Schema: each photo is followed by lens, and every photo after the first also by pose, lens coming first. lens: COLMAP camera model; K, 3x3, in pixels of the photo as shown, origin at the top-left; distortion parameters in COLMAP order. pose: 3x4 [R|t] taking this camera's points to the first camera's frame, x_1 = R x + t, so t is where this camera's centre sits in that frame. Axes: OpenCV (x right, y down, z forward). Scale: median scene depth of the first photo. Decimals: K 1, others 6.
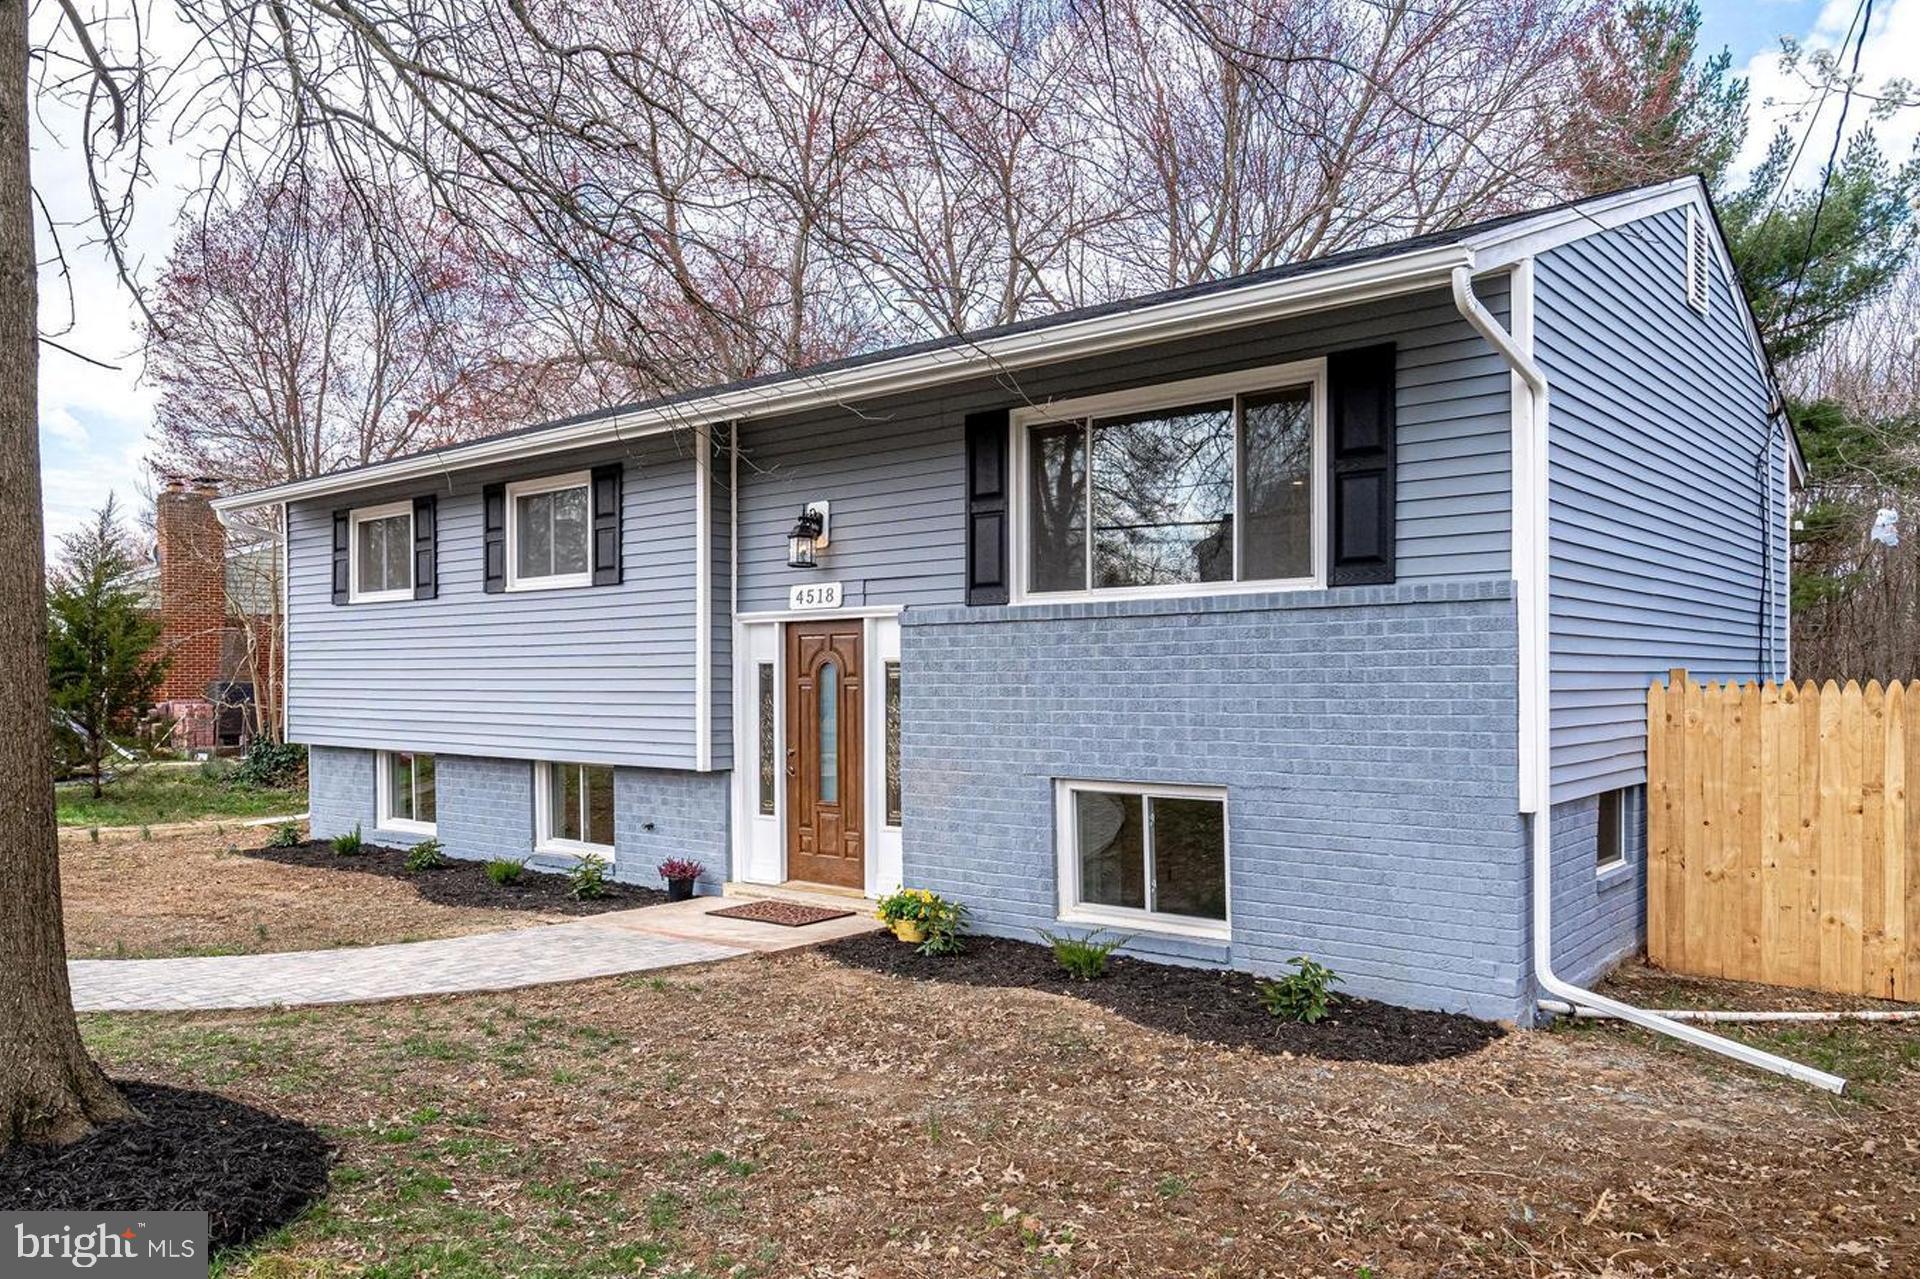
lens RADIAL K [[1342.3, 0, 963.9], [0, 1342.3, 654.3], [0, 0, 1]] dist [-0.000296, 0.000490]
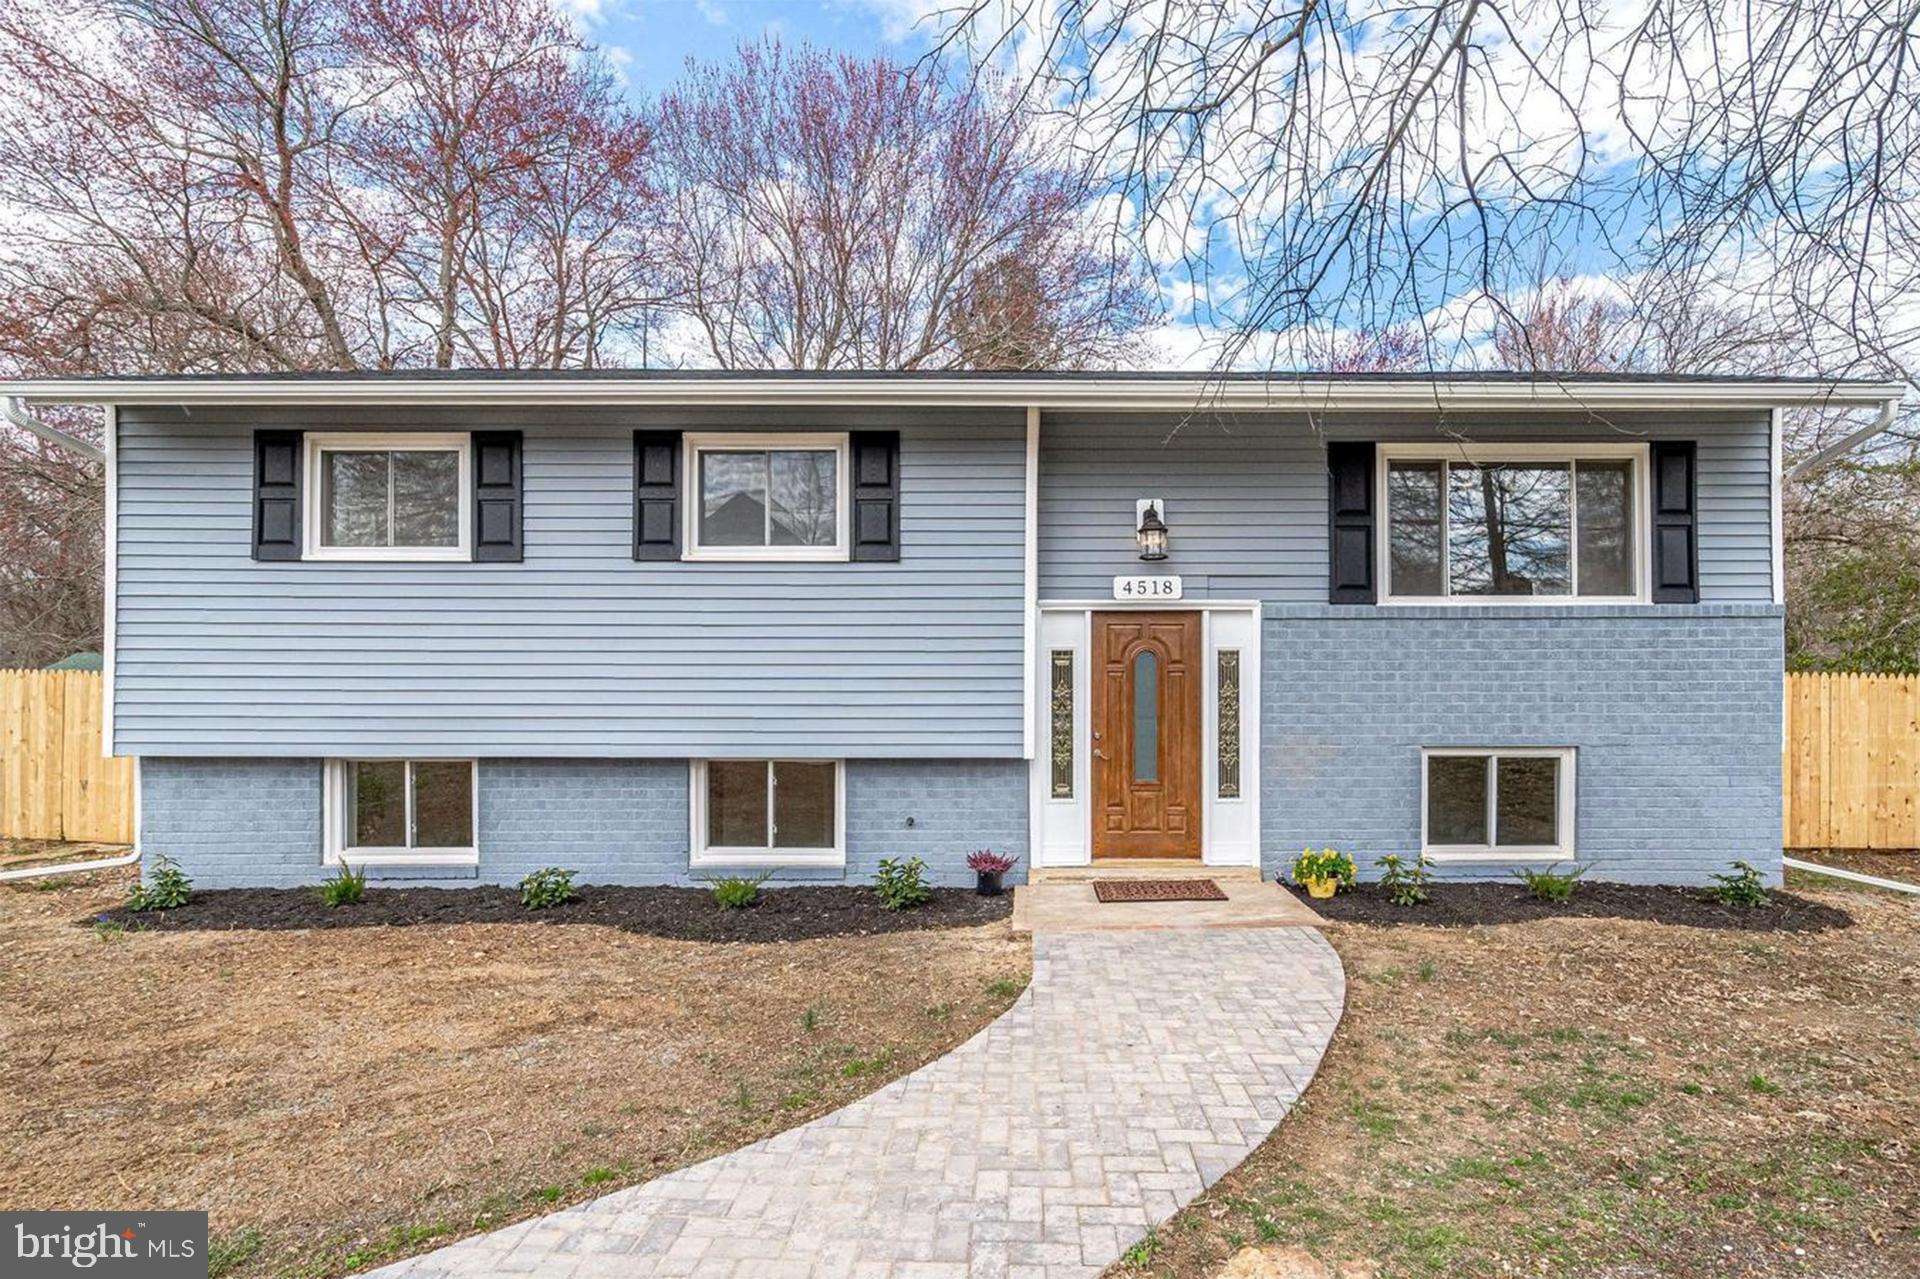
lens RADIAL K [[899.0, 0, 958.8], [0, 899.0, 645.6], [0, 0, 1]] dist [-0.010674, 0.003775]
pose [[0.771381, 0.018439, 0.636106, -0.728120], [-0.014772, 0.999830, -0.011070, 0.013495], [-0.636202, -0.000857, 0.771522, 0.587951]]
